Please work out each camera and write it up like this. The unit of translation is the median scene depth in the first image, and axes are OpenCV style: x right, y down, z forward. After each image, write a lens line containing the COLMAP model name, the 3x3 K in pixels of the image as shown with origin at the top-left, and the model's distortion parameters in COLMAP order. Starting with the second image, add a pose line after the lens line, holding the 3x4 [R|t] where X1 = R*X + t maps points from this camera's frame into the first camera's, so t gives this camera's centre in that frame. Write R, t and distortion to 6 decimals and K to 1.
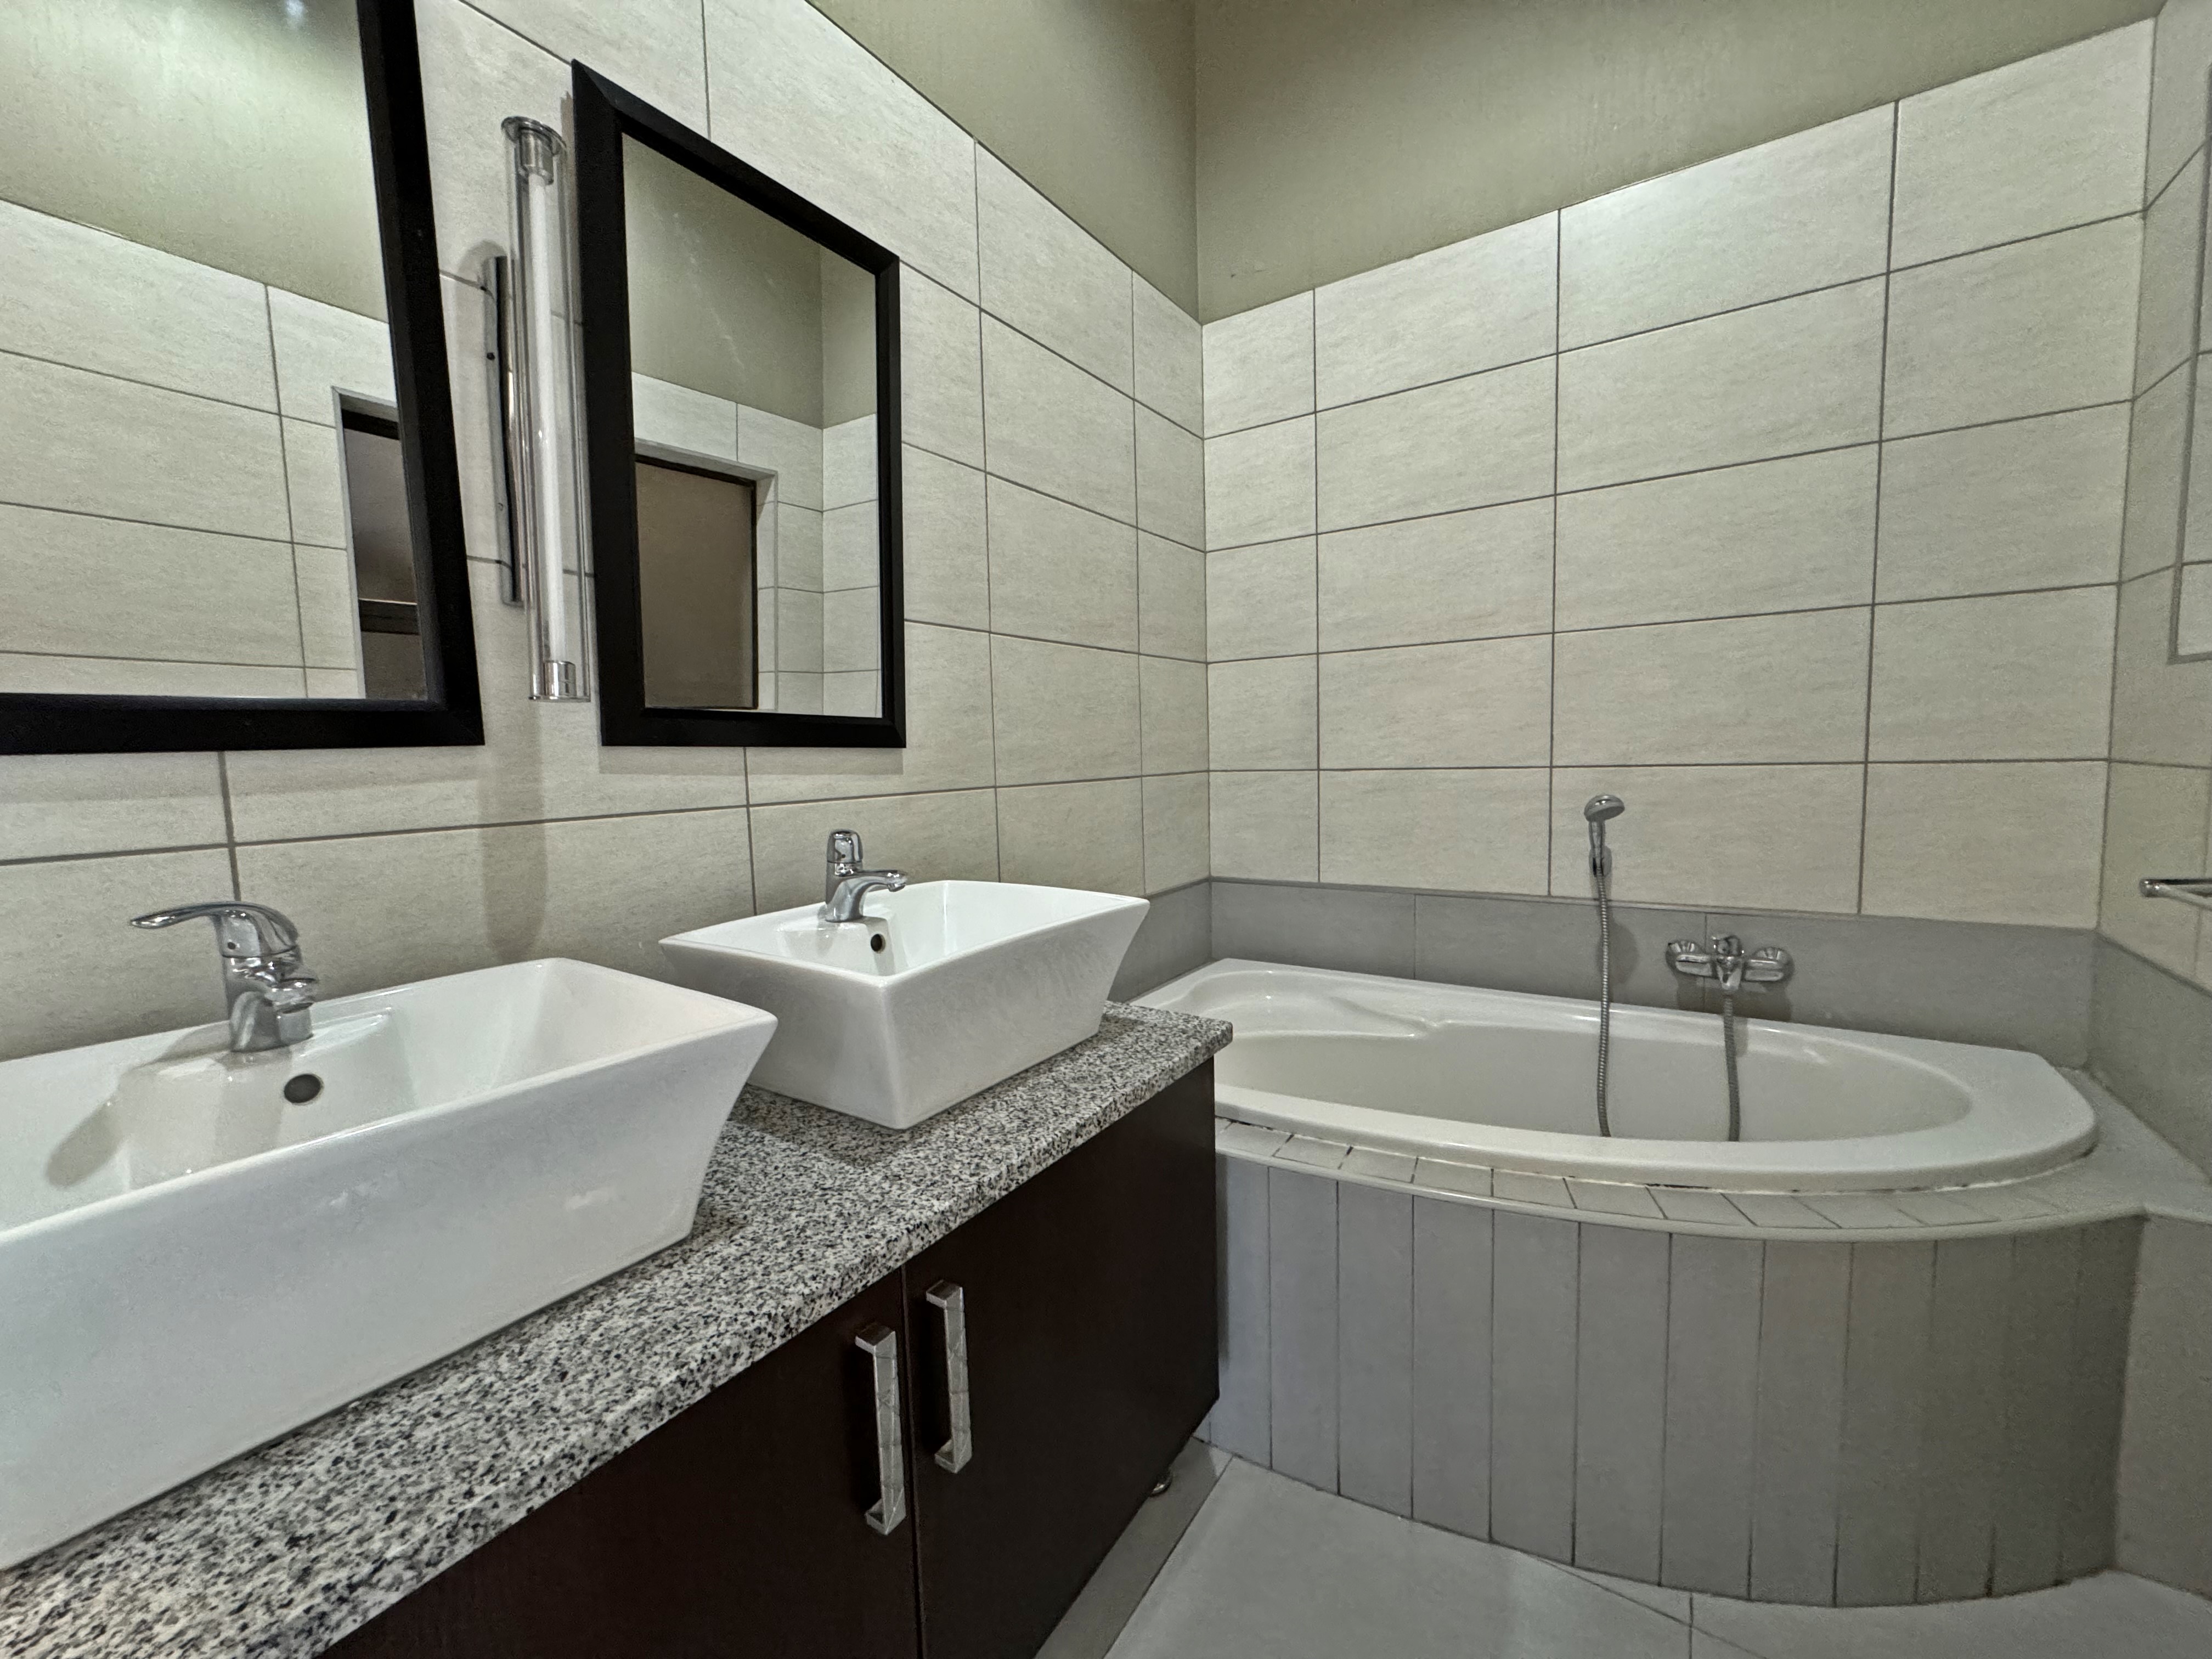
lens RADIAL K [[881.0, 0, 1106.3], [0, 881.0, 826.7], [0, 0, 1]] dist [-0.001400, -0.000123]
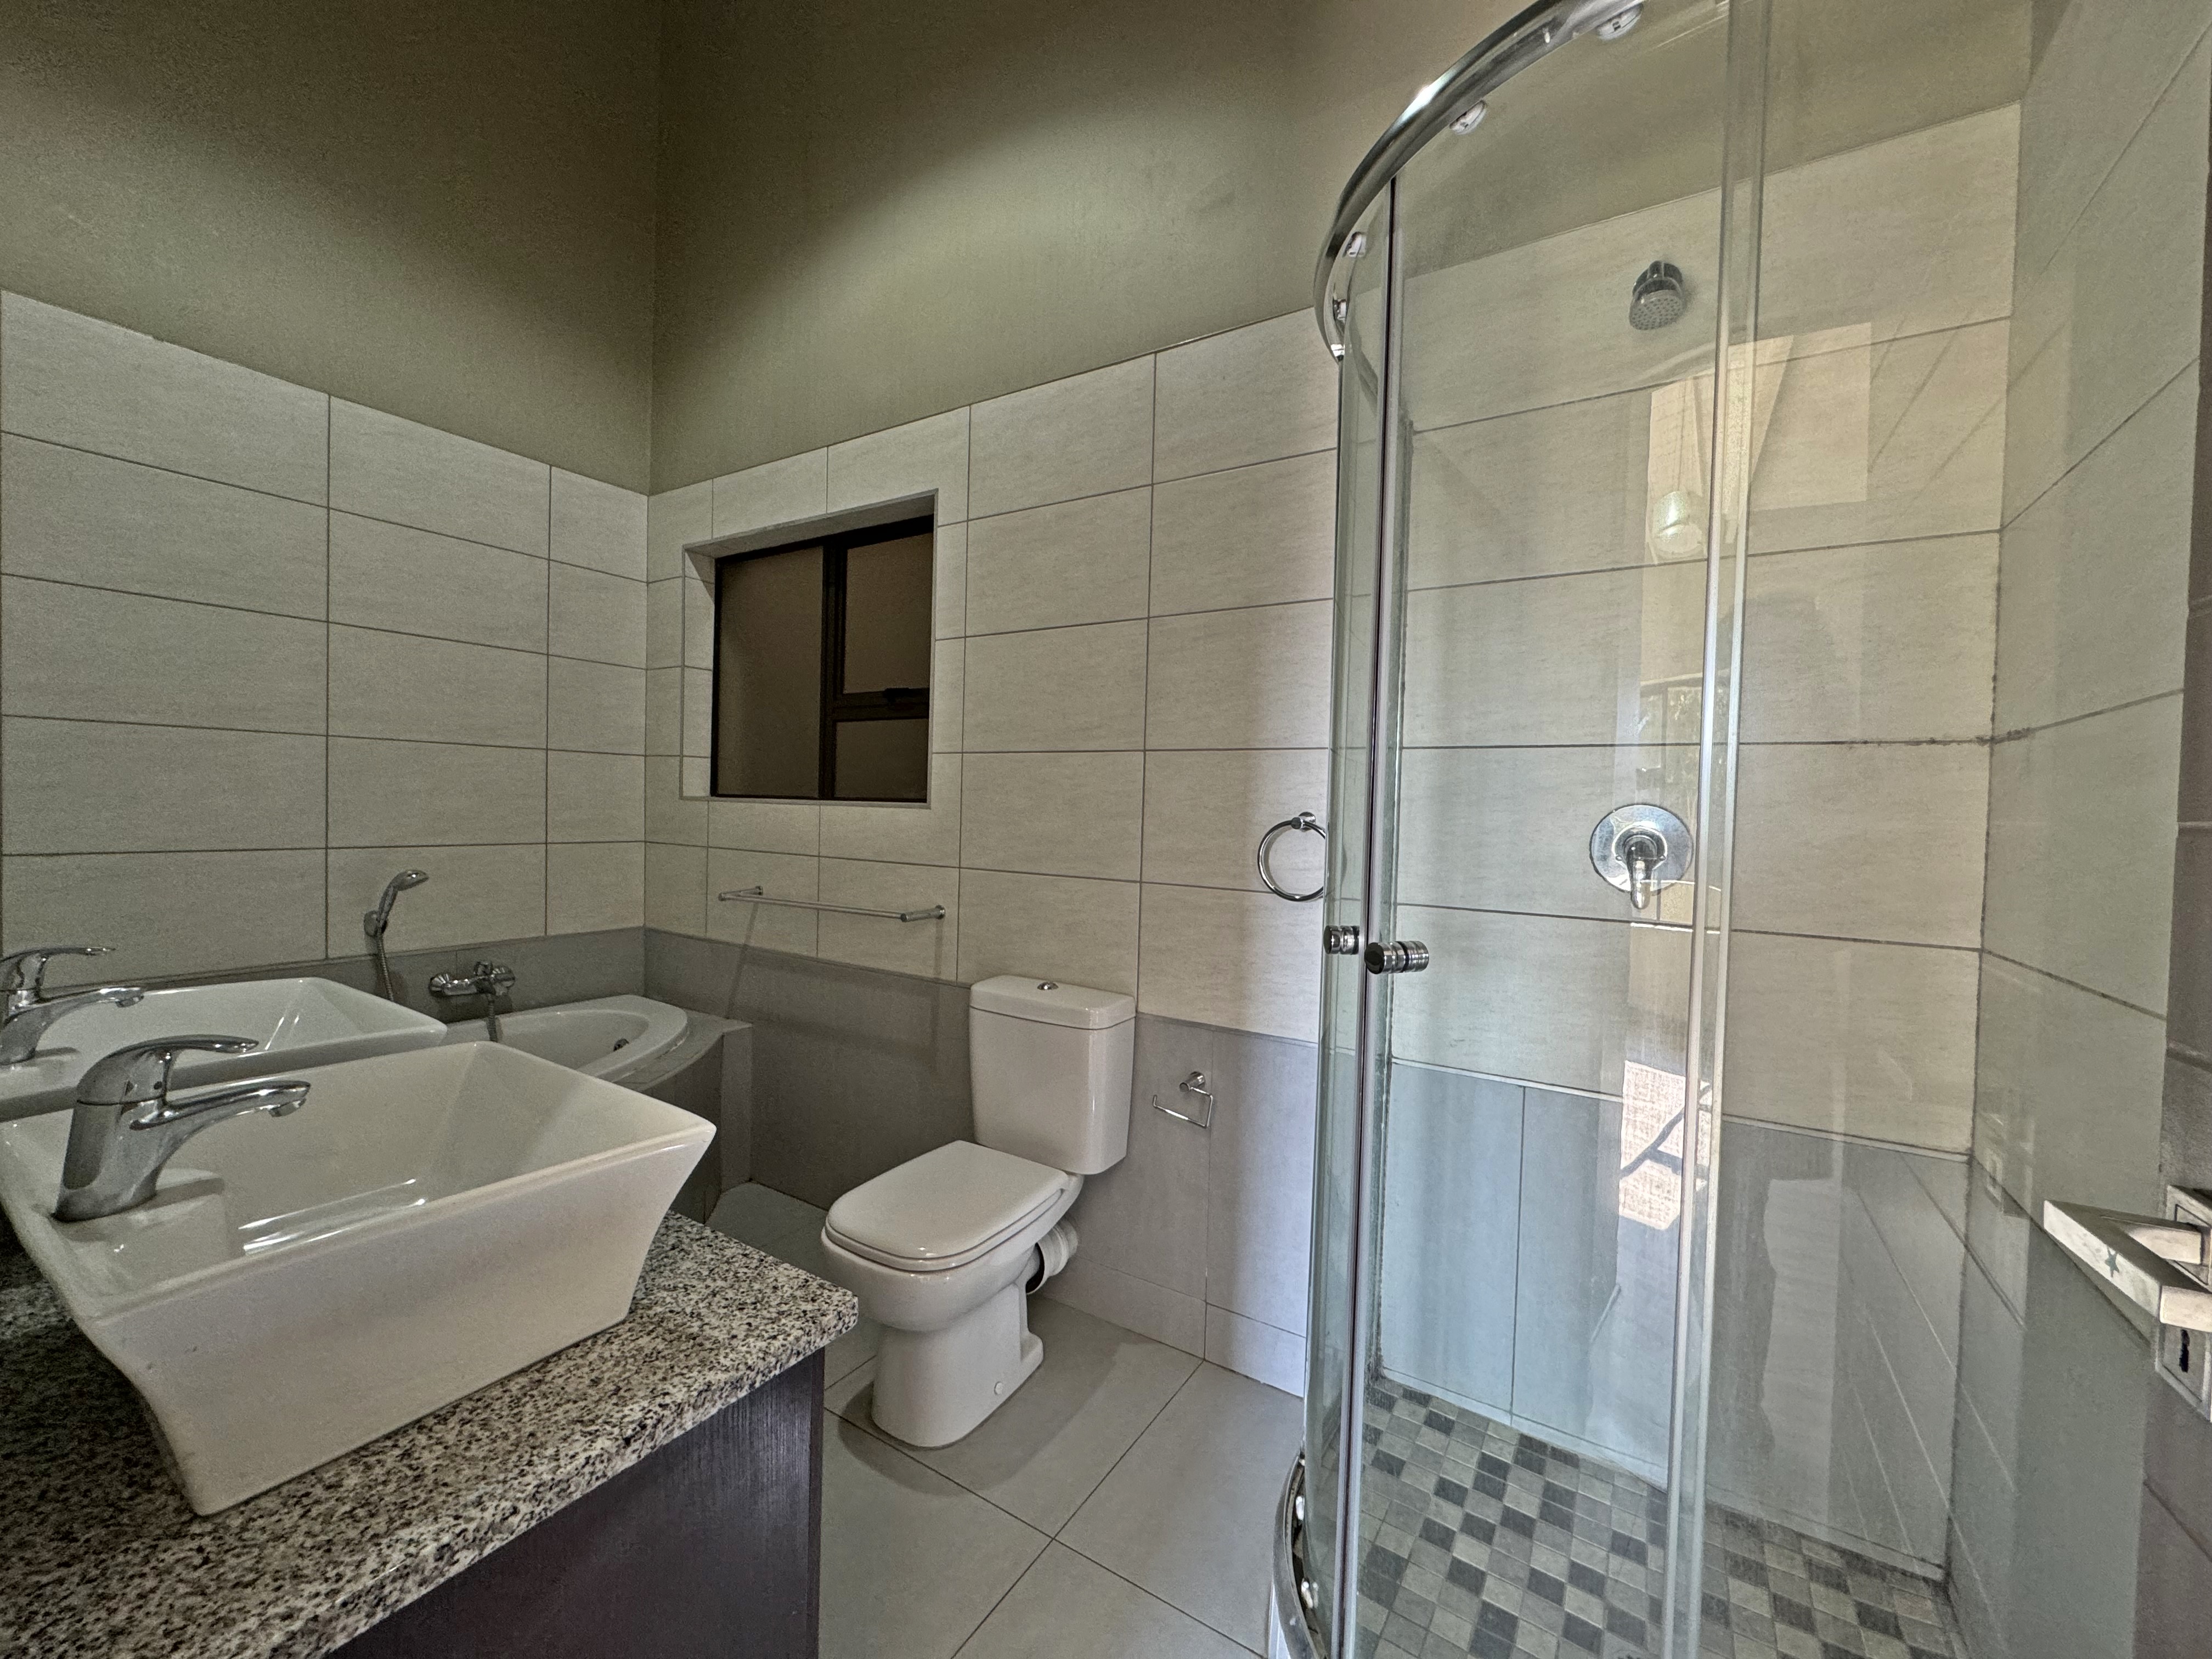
lens RADIAL K [[881.0, 0, 1106.3], [0, 881.0, 826.7], [0, 0, 1]] dist [-0.001400, -0.000123]
pose [[-0.021866, 0.005355, 0.999747, -0.759011], [0.059468, 0.998222, -0.004046, -0.032852], [-0.997991, 0.059365, -0.022145, -0.014026]]
